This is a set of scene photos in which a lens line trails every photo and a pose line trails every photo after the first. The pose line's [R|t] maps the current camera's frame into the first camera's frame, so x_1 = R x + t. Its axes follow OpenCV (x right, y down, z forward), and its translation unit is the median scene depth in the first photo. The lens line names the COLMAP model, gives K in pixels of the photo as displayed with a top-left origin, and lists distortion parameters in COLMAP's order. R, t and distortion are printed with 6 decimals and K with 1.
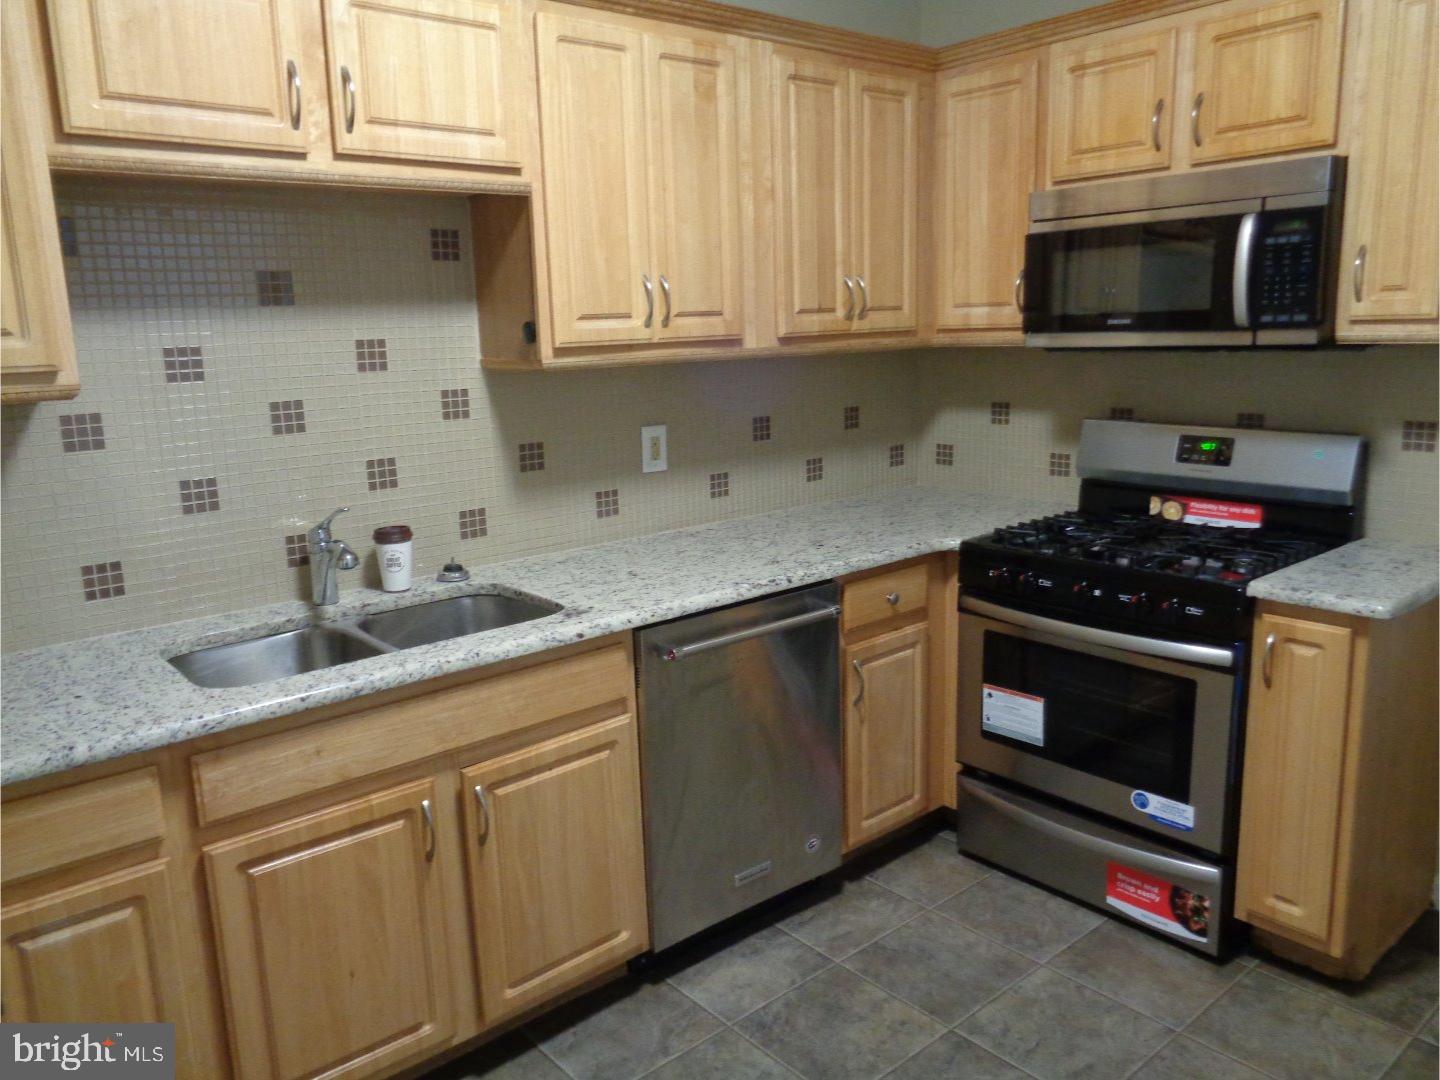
lens RADIAL K [[1111.7, 0, 733.3], [0, 1111.7, 544.9], [0, 0, 1]] dist [-0.013259, -0.013399]
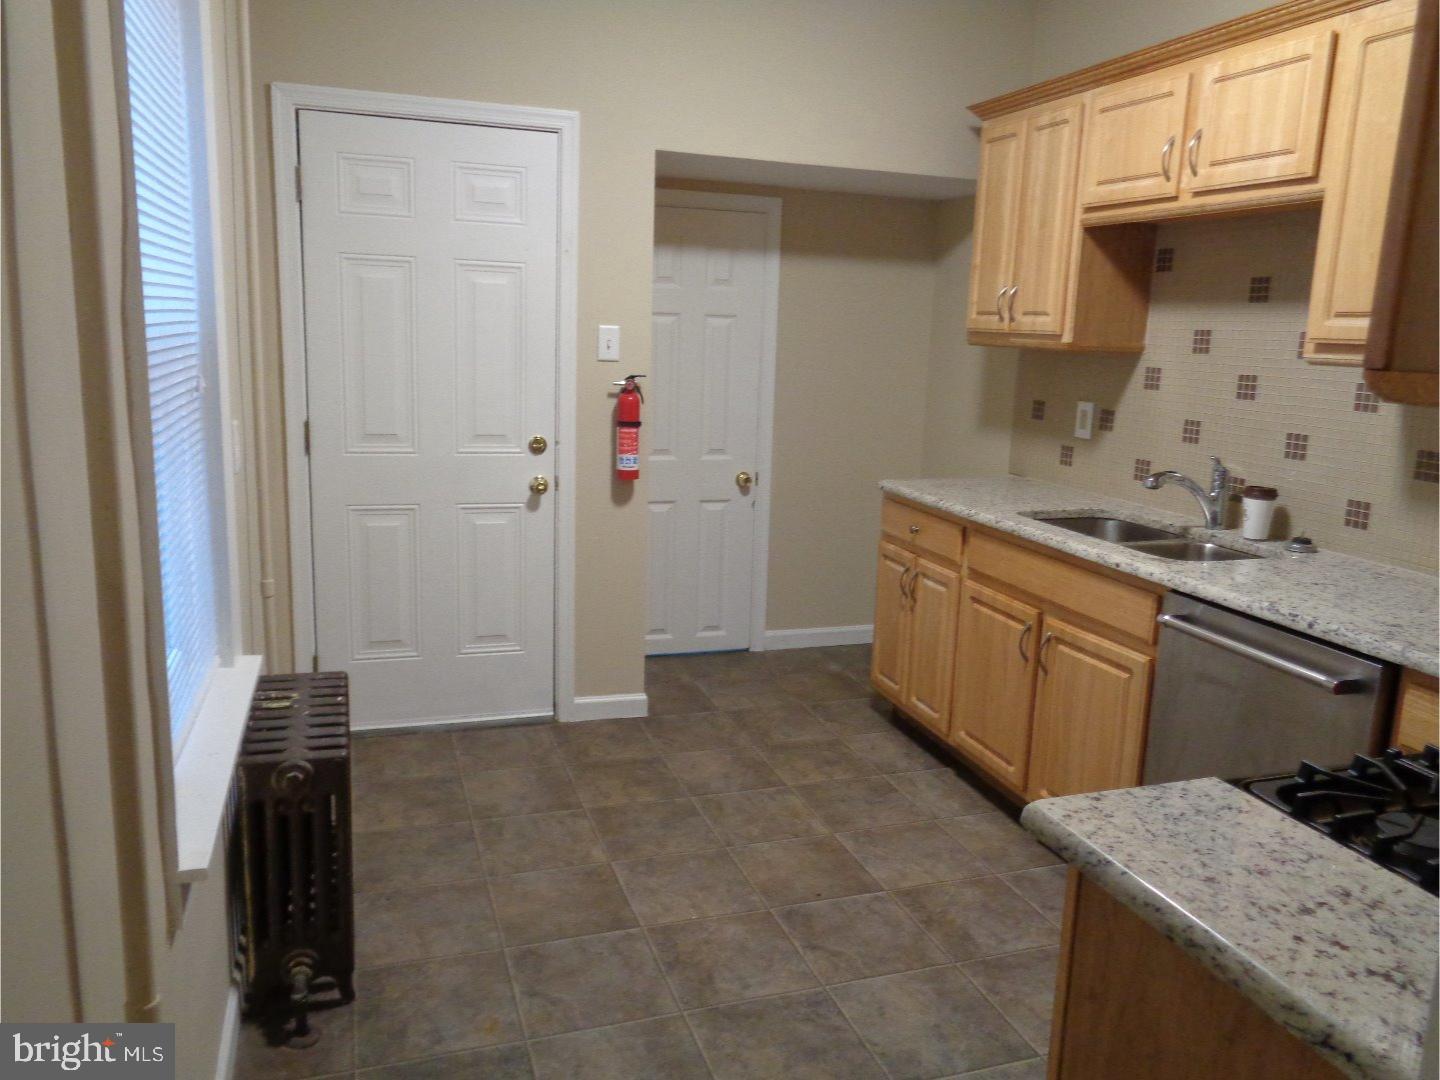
lens RADIAL K [[1111.7, 0, 728.7], [0, 1111.7, 538.7], [0, 0, 1]] dist [-0.013259, -0.013399]
pose [[-0.399827, 0.187519, -0.897204, 1.156631], [-0.204126, 0.936051, 0.286604, -0.215400], [0.893572, 0.297735, -0.335981, 1.028660]]
